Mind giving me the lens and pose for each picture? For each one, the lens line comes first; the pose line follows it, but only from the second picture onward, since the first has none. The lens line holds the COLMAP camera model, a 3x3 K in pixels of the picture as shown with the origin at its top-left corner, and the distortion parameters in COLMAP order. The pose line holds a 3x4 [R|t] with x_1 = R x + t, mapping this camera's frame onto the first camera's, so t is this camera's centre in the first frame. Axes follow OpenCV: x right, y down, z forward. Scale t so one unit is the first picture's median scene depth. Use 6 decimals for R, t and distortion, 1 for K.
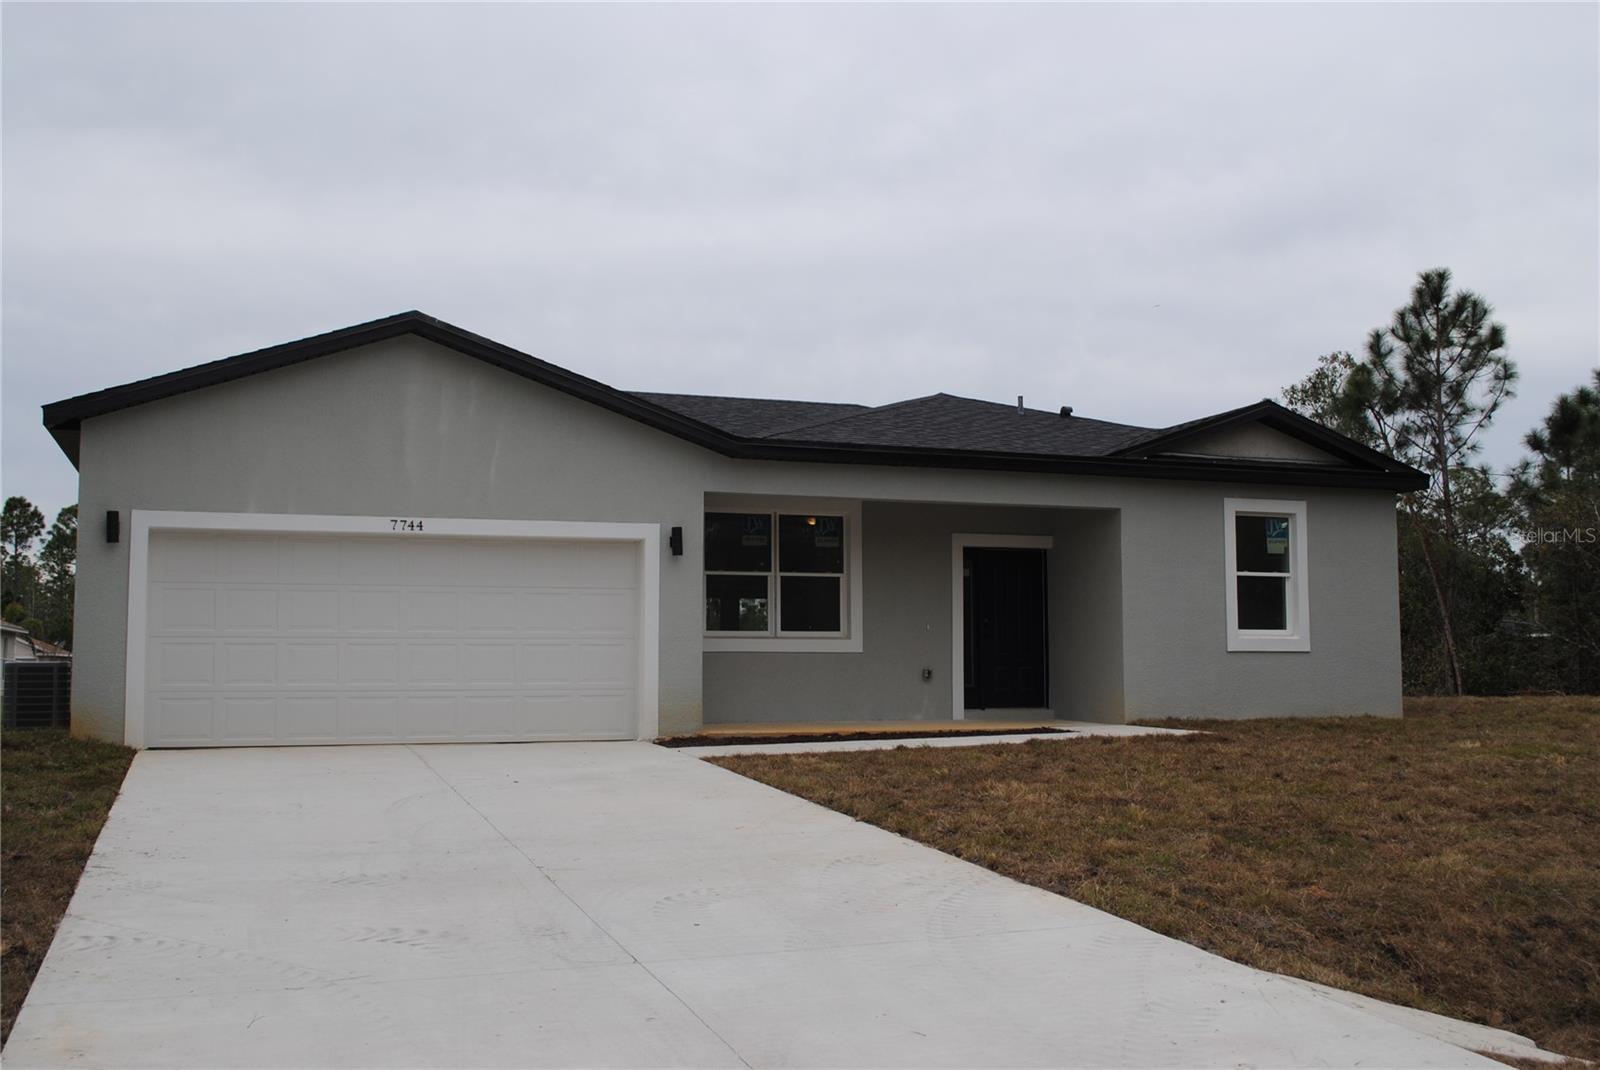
lens RADIAL K [[1494.0, 0, 806.7], [0, 1494.0, 528.8], [0, 0, 1]] dist [-0.073219, 0.010333]
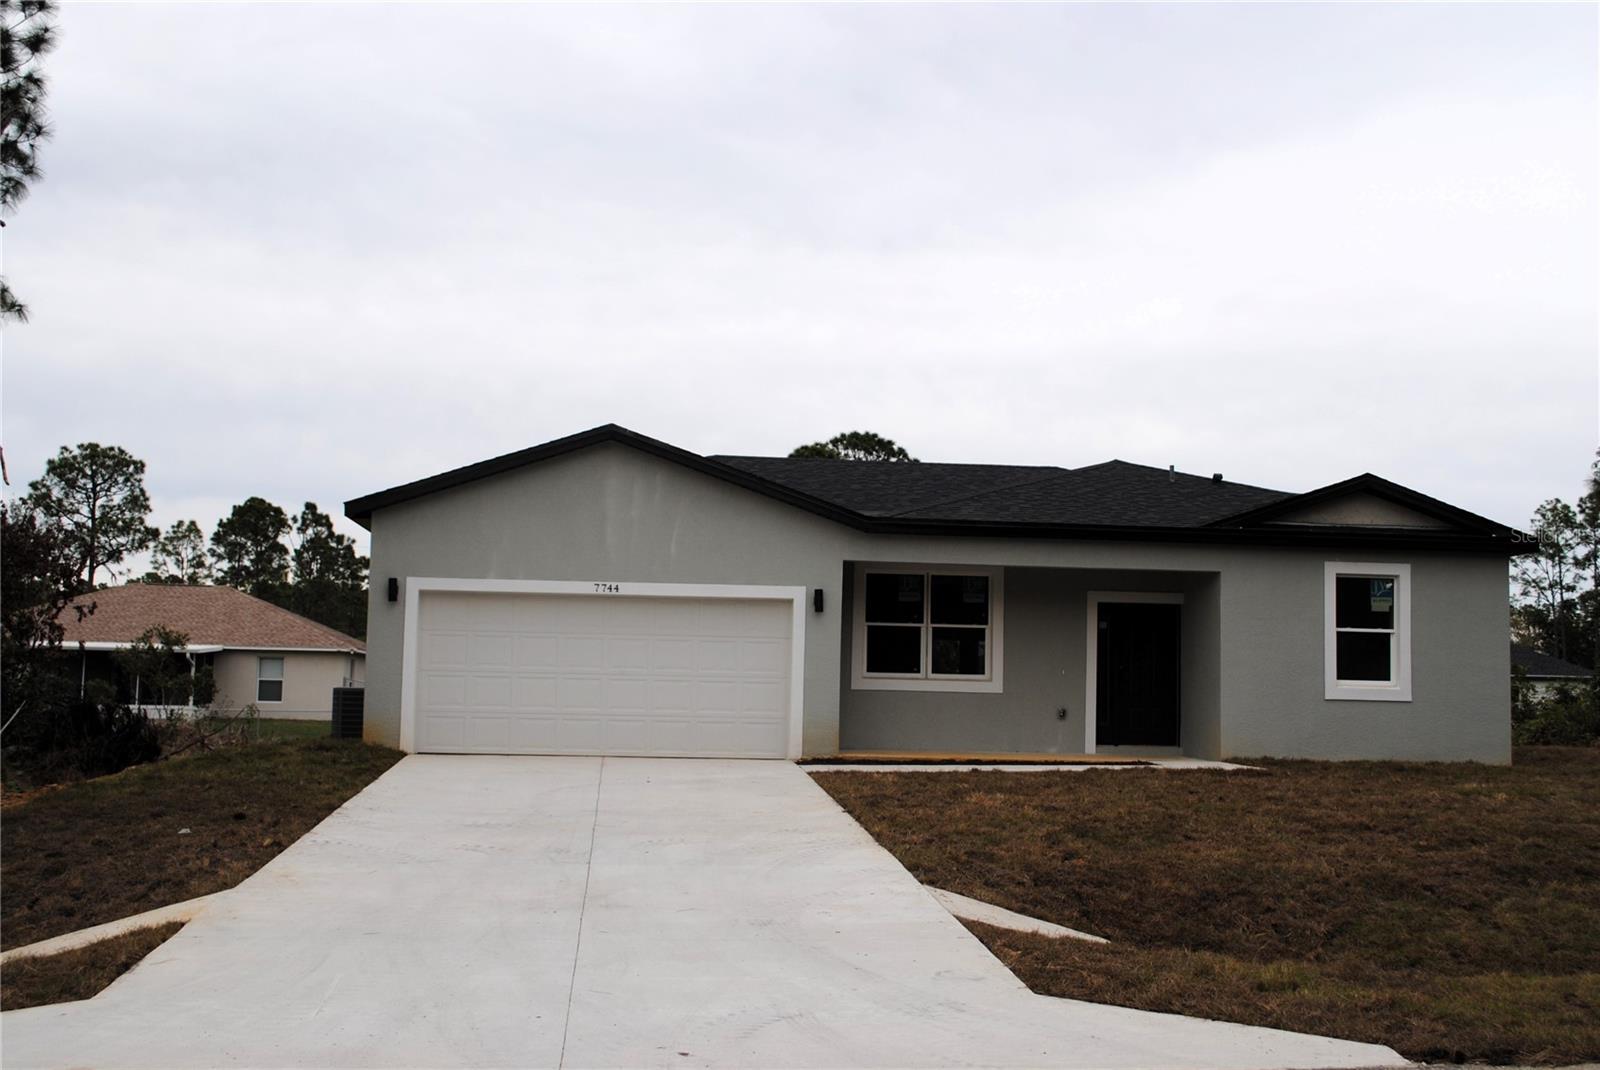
lens RADIAL K [[1640.6, 0, 800.0], [0, 1640.6, 535.0], [0, 0, 1]] dist [-0.058913, -0.000118]
pose [[0.967397, -0.001471, -0.253261, 0.210813], [-0.000971, 0.999954, -0.009515, -0.028668], [0.253263, 0.009451, 0.967351, -0.282249]]
